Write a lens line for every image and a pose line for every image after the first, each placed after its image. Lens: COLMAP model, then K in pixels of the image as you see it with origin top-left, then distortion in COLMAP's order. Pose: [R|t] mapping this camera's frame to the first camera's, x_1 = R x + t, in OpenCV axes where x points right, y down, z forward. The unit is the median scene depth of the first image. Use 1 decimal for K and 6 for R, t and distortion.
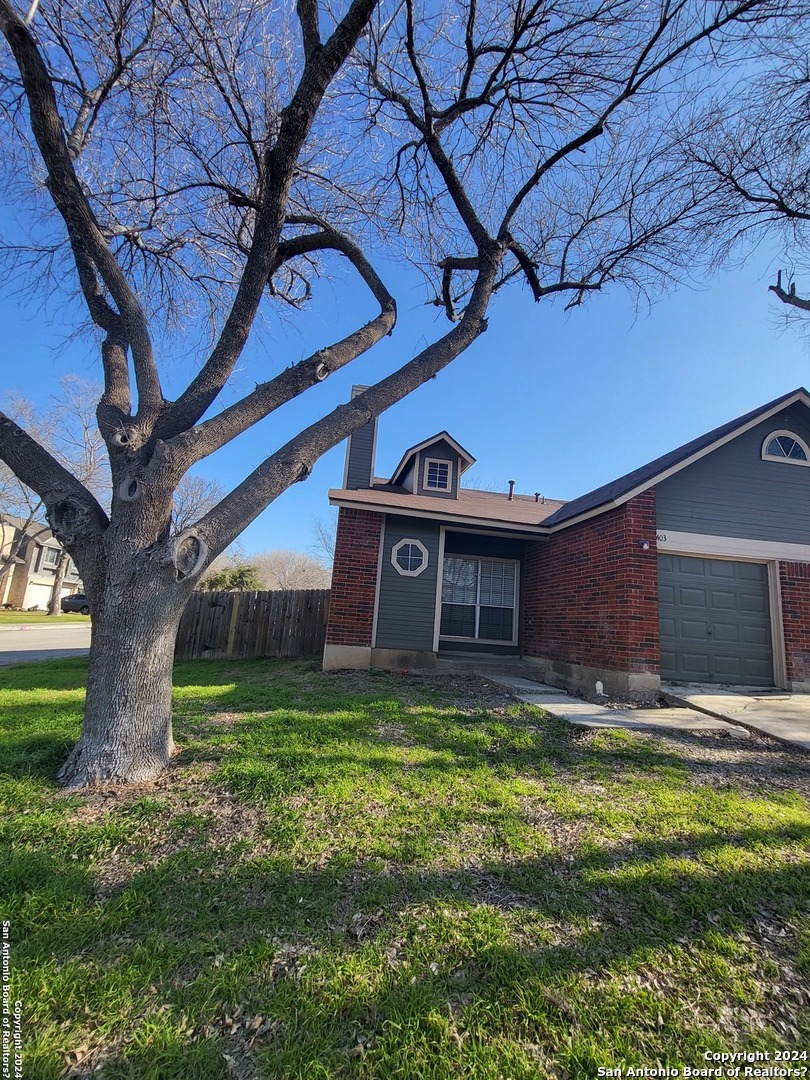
lens RADIAL K [[477.1, 0, 406.5], [0, 477.1, 535.5], [0, 0, 1]] dist [-0.001677, -0.000158]
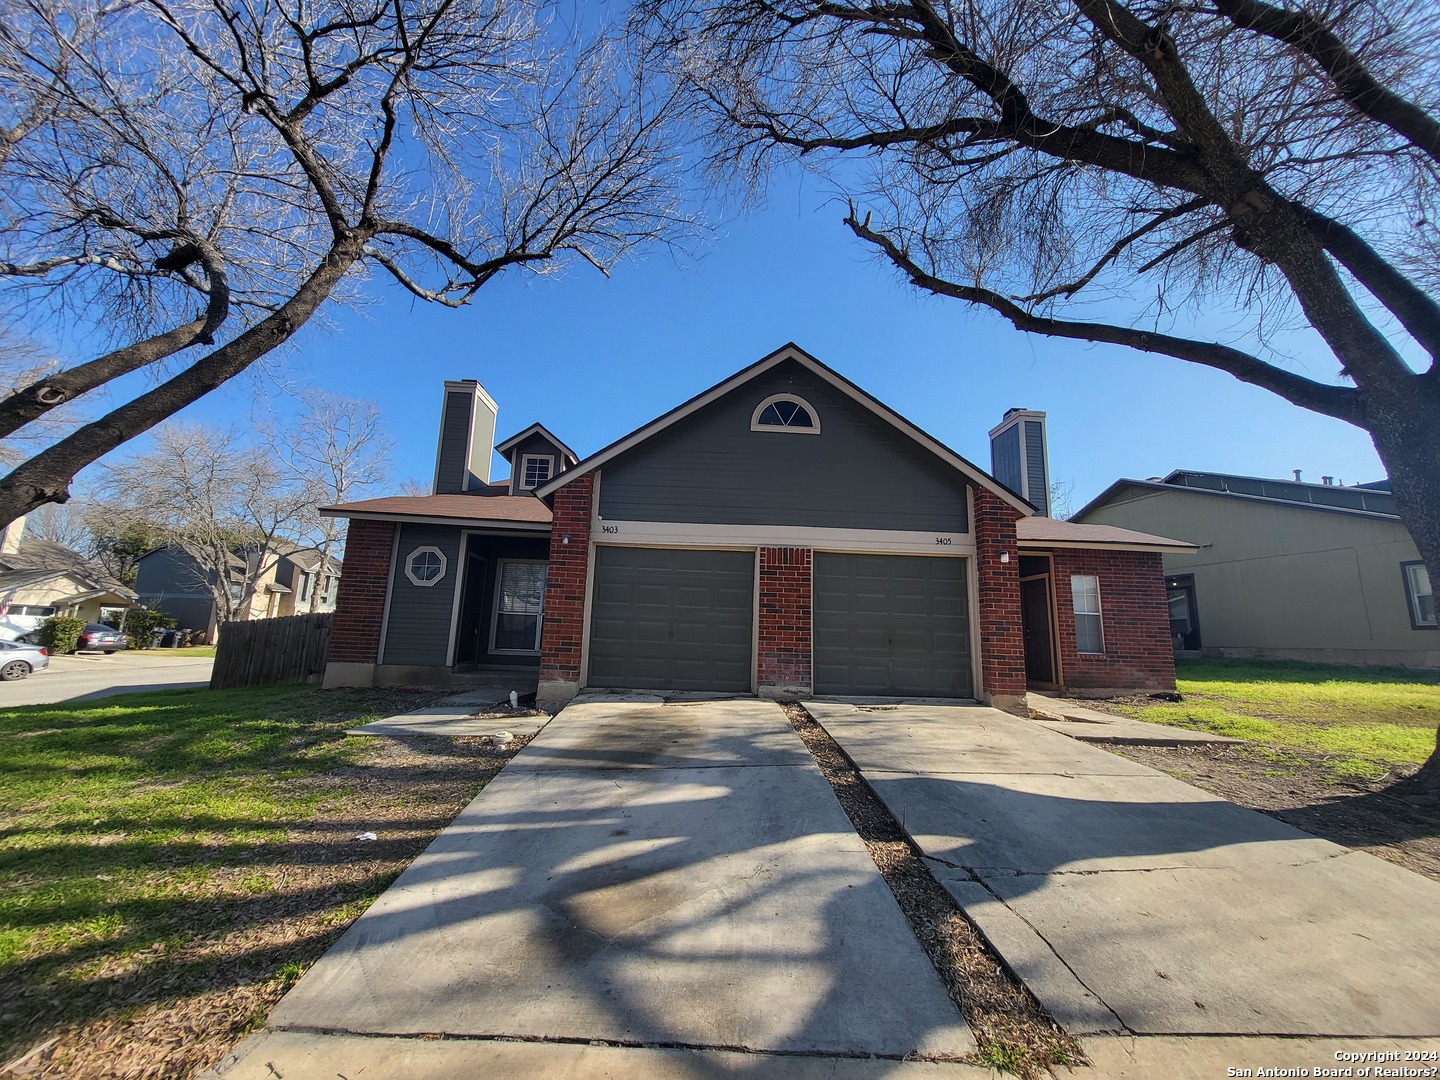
lens RADIAL K [[562.6, 0, 713.3], [0, 562.6, 542.0], [0, 0, 1]] dist [-0.002461, -0.000523]
pose [[0.990368, -0.060785, -0.124405, 0.699335], [0.061537, 0.998102, 0.002208, 0.030686], [0.124034, -0.009842, 0.992229, -0.017772]]
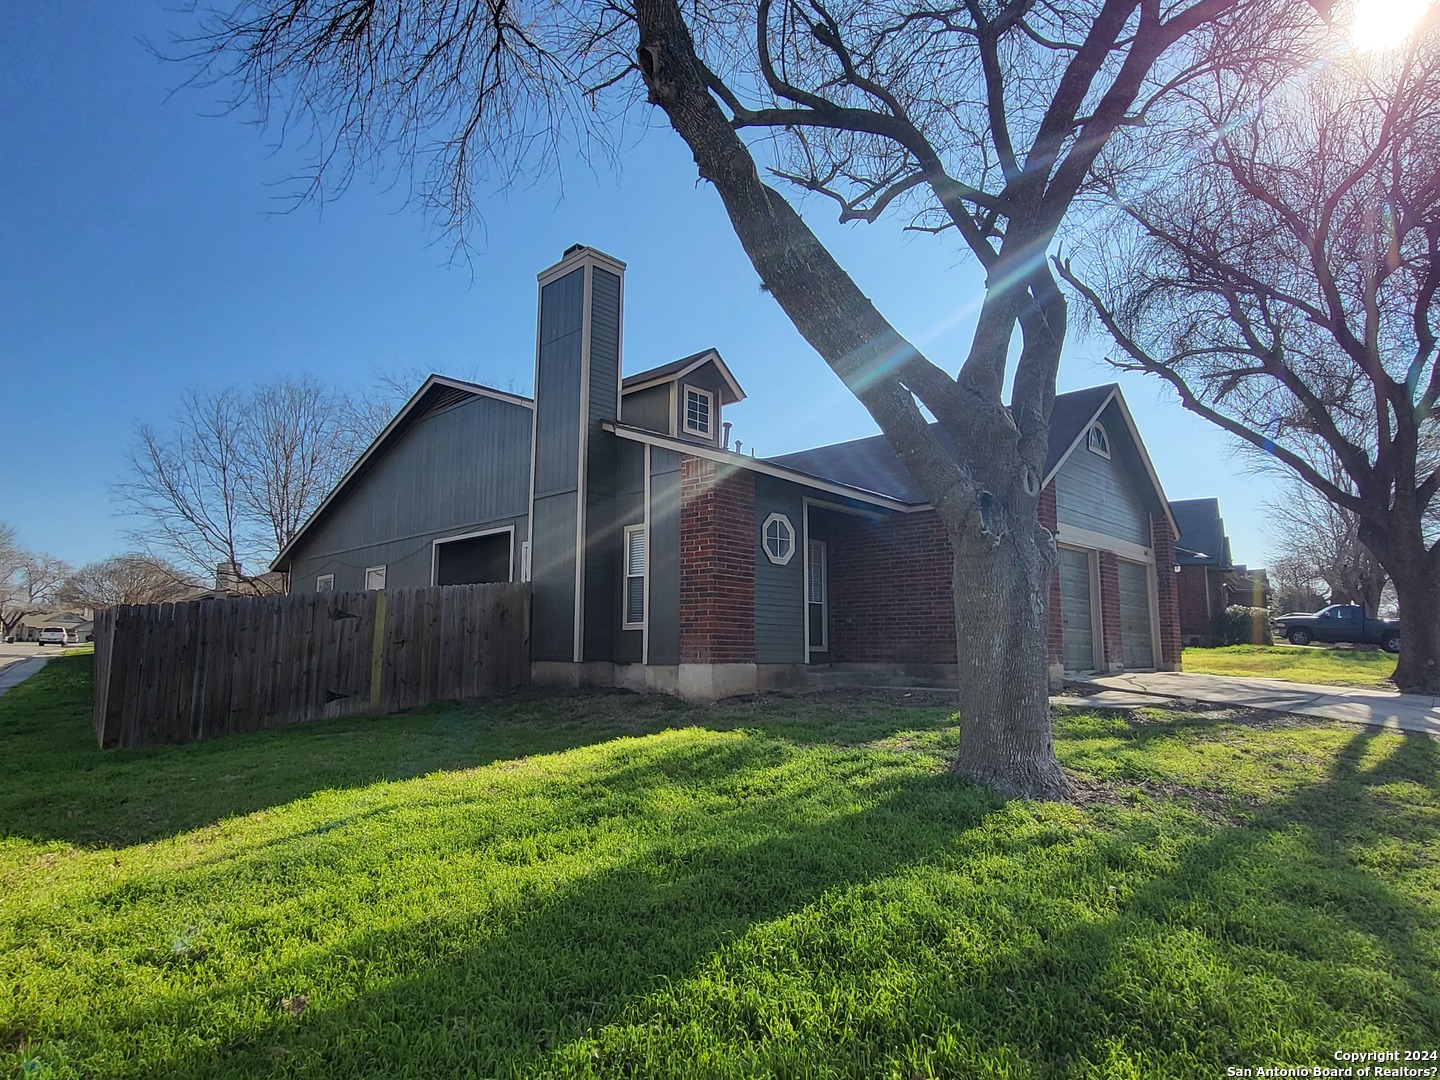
lens RADIAL K [[825.6, 0, 714.9], [0, 825.6, 542.8], [0, 0, 1]] dist [-0.001001, -0.000662]
pose [[0.804239, 0.013301, 0.594157, -0.819007], [-0.060682, 0.996362, 0.059832, -0.017843], [-0.591200, -0.084174, 0.802120, 0.043816]]
